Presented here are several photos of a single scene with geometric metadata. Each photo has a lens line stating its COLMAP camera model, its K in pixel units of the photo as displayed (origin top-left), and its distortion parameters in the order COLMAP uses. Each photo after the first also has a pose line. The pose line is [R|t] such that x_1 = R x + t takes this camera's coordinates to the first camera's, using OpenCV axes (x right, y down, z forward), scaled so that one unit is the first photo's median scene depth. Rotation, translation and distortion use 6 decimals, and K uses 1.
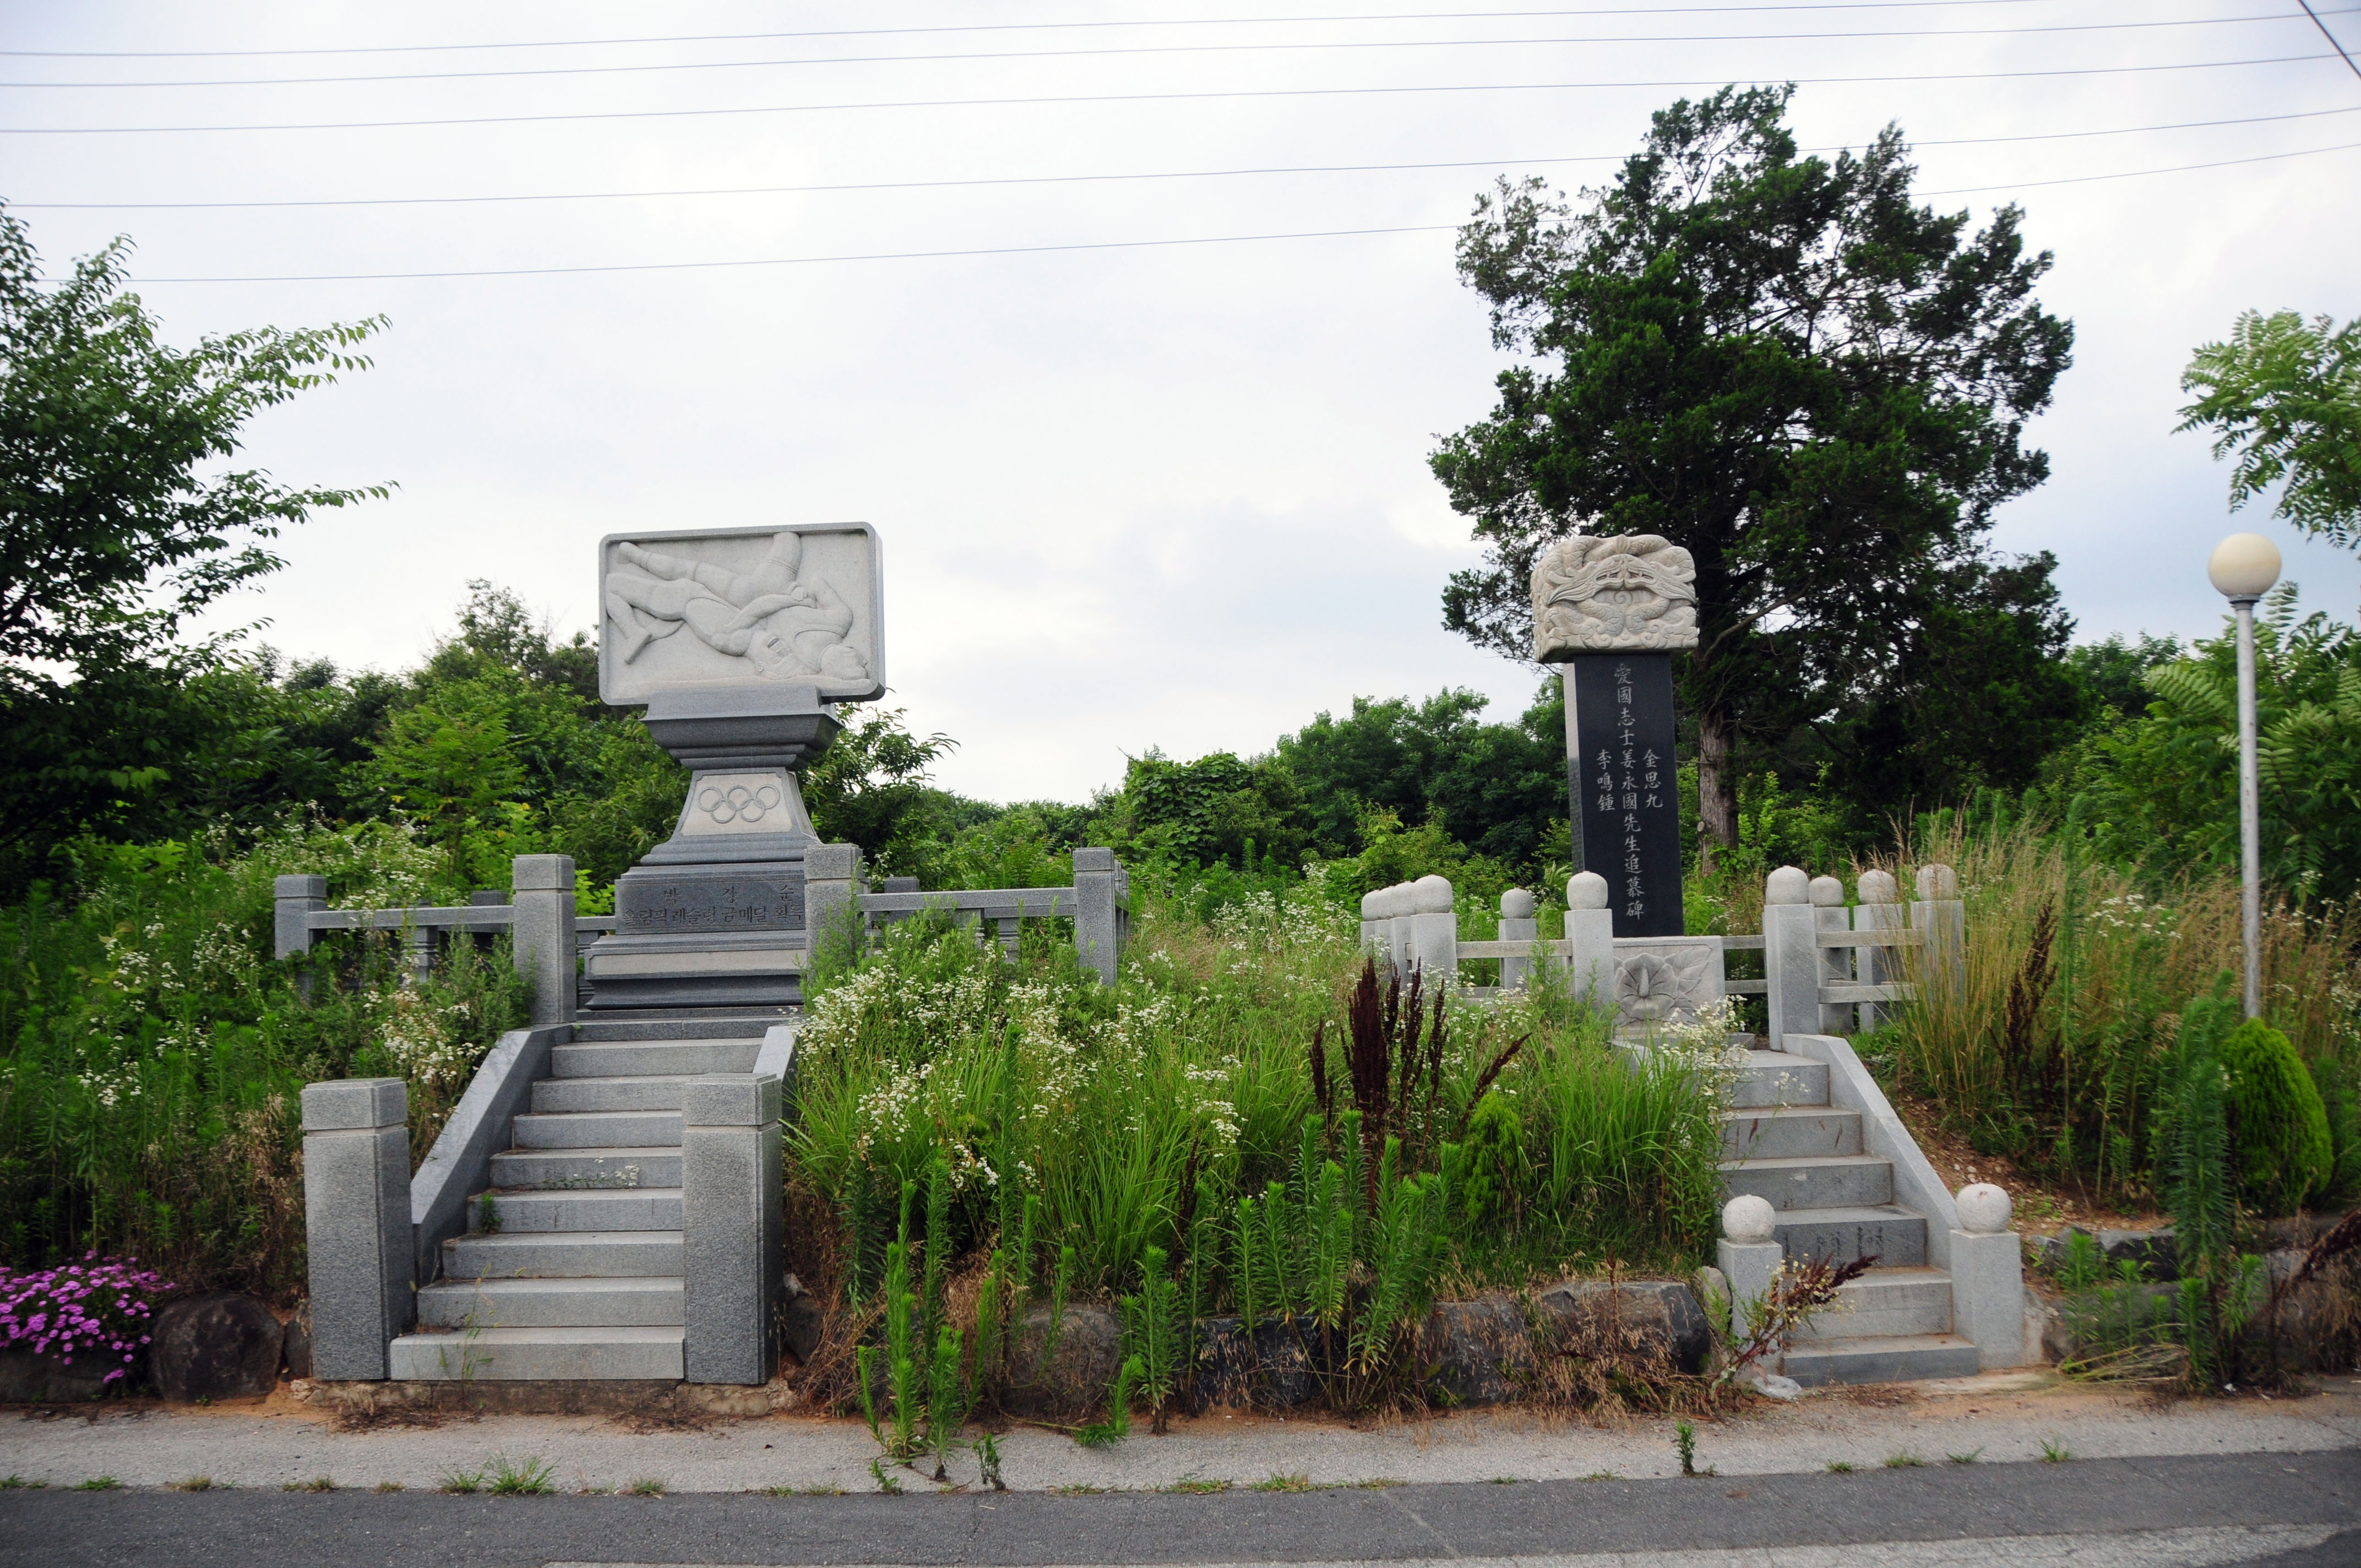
lens RADIAL K [[1843.8, 0, 1180.5], [0, 1843.8, 784.0], [0, 0, 1]] dist [-0.146900, 0.066595]
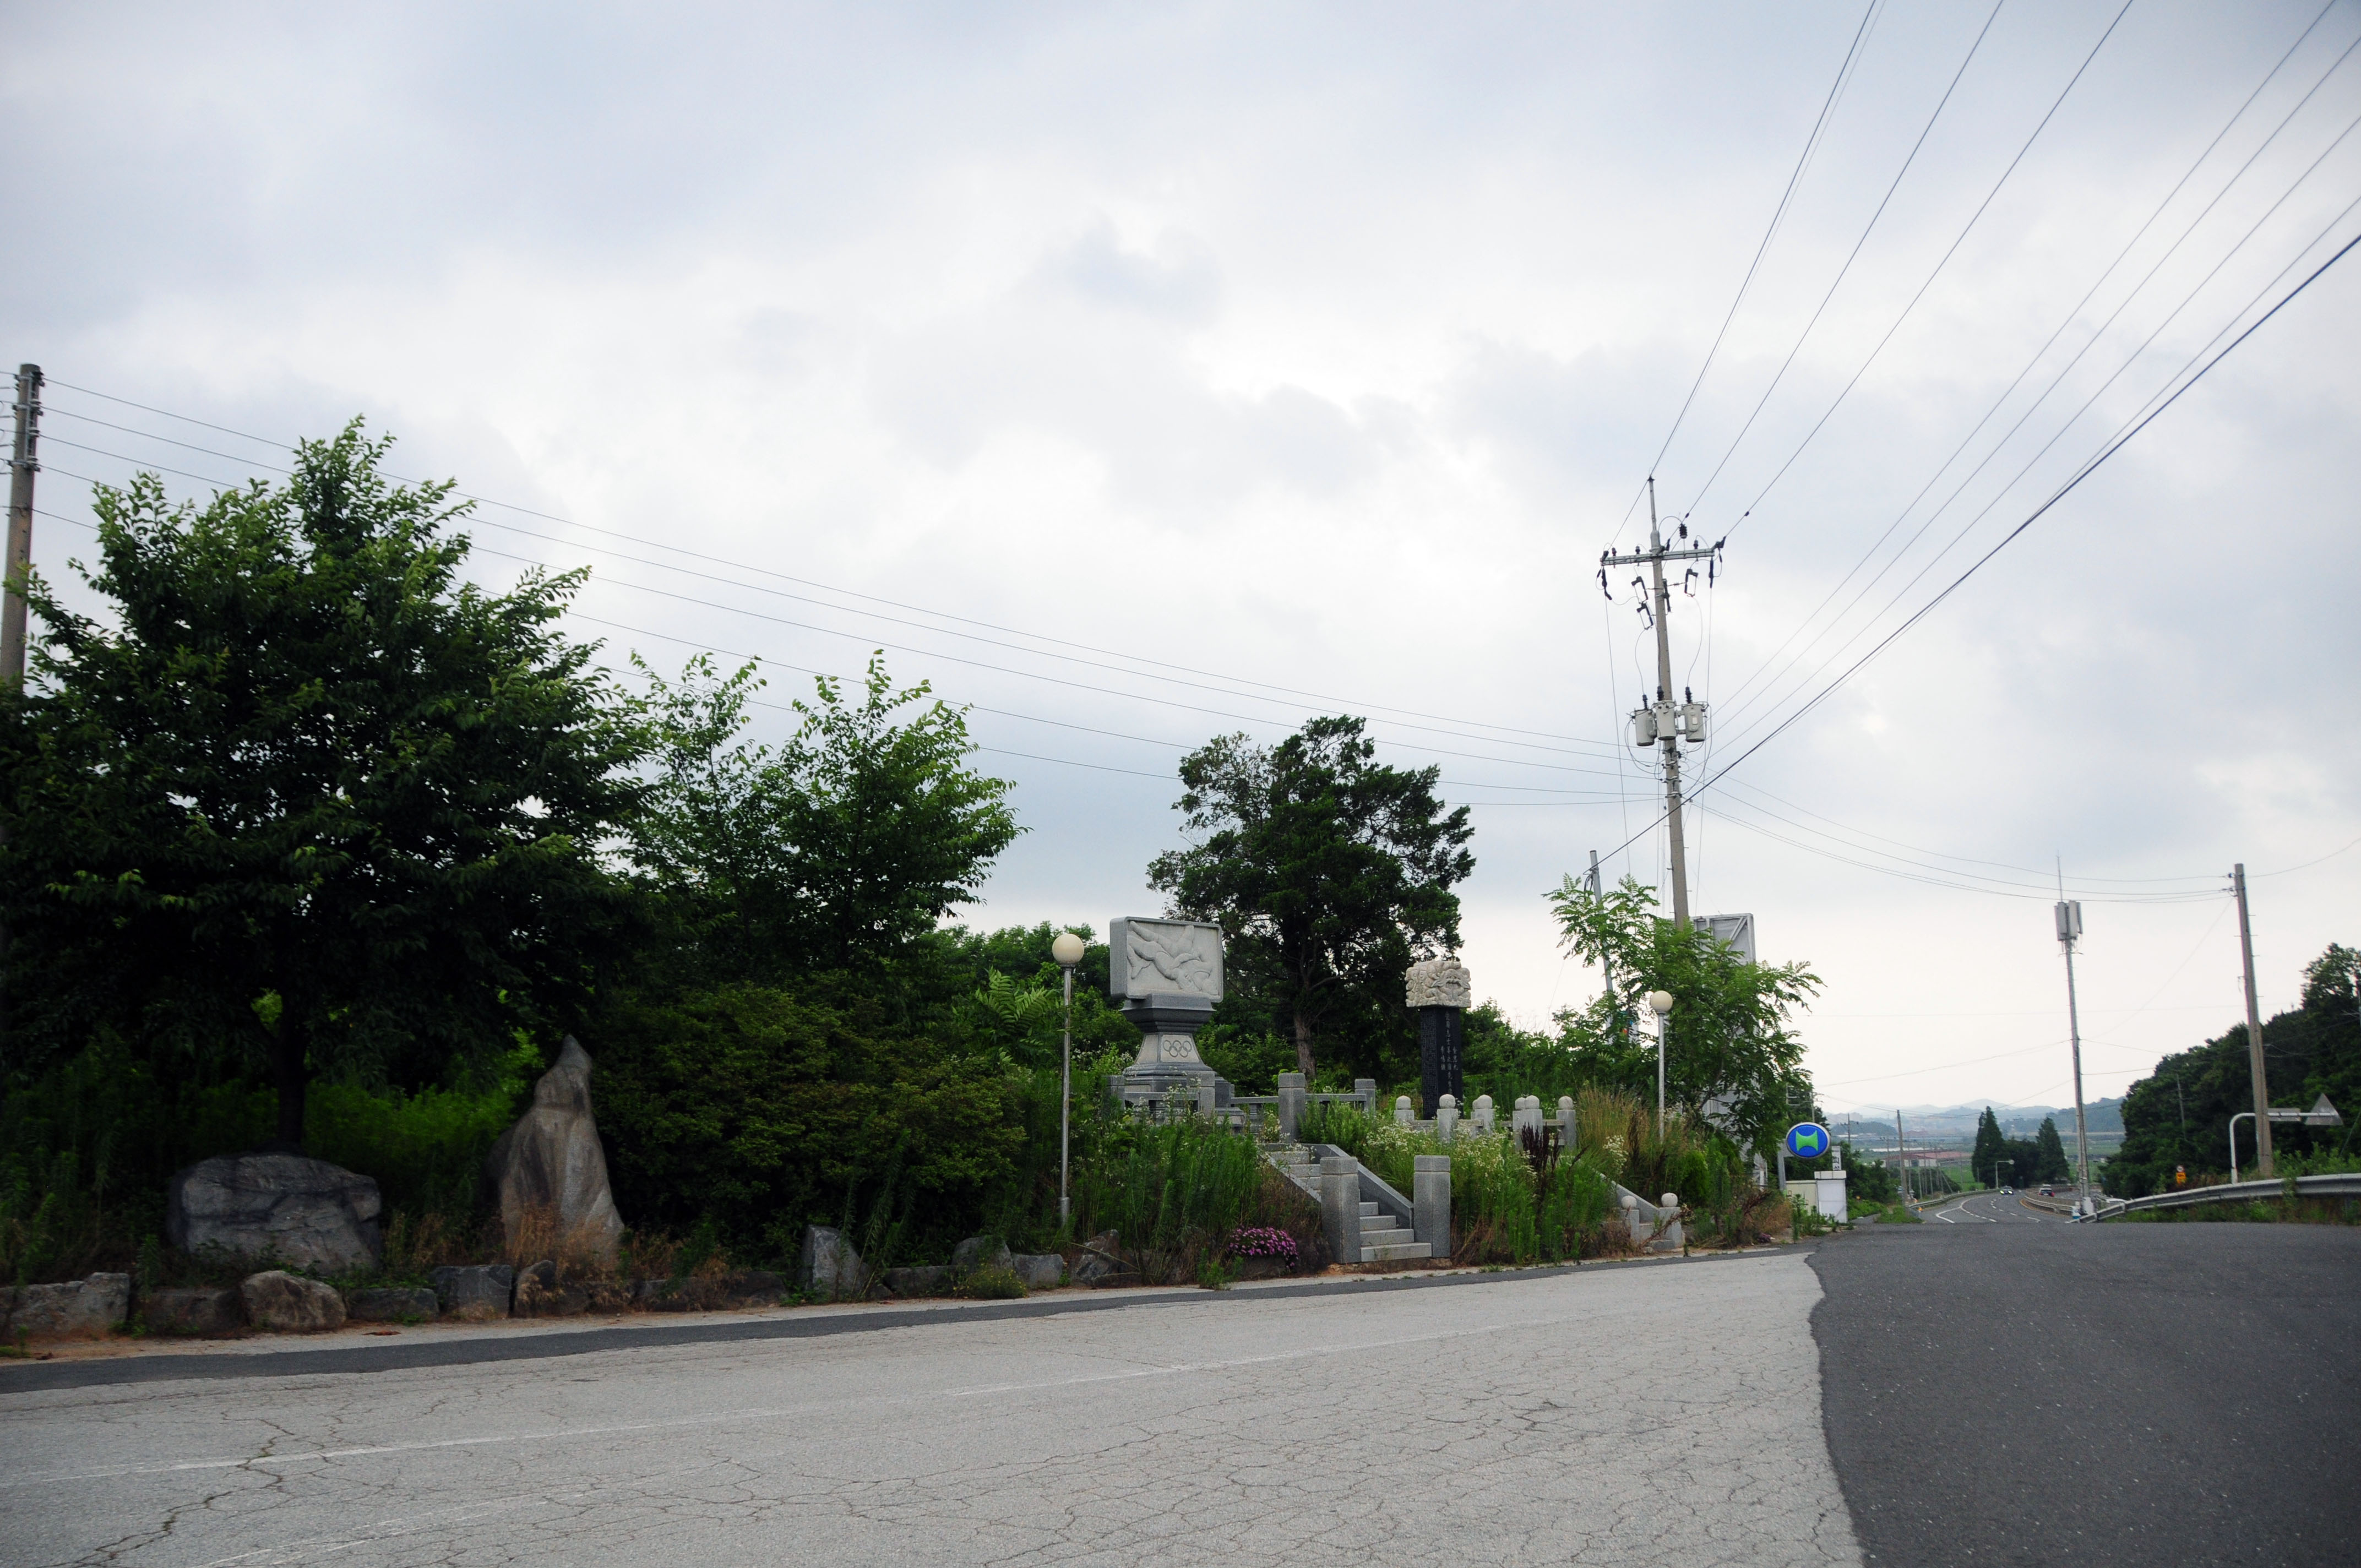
lens RADIAL K [[1816.3, 0, 1177.1], [0, 1816.3, 815.6], [0, 0, 1]] dist [-0.147254, 0.051718]
pose [[0.733971, 0.131221, 0.666384, -1.723543], [-0.076904, 0.990905, -0.110421, -0.024995], [-0.674812, 0.029799, 0.737387, -0.622045]]
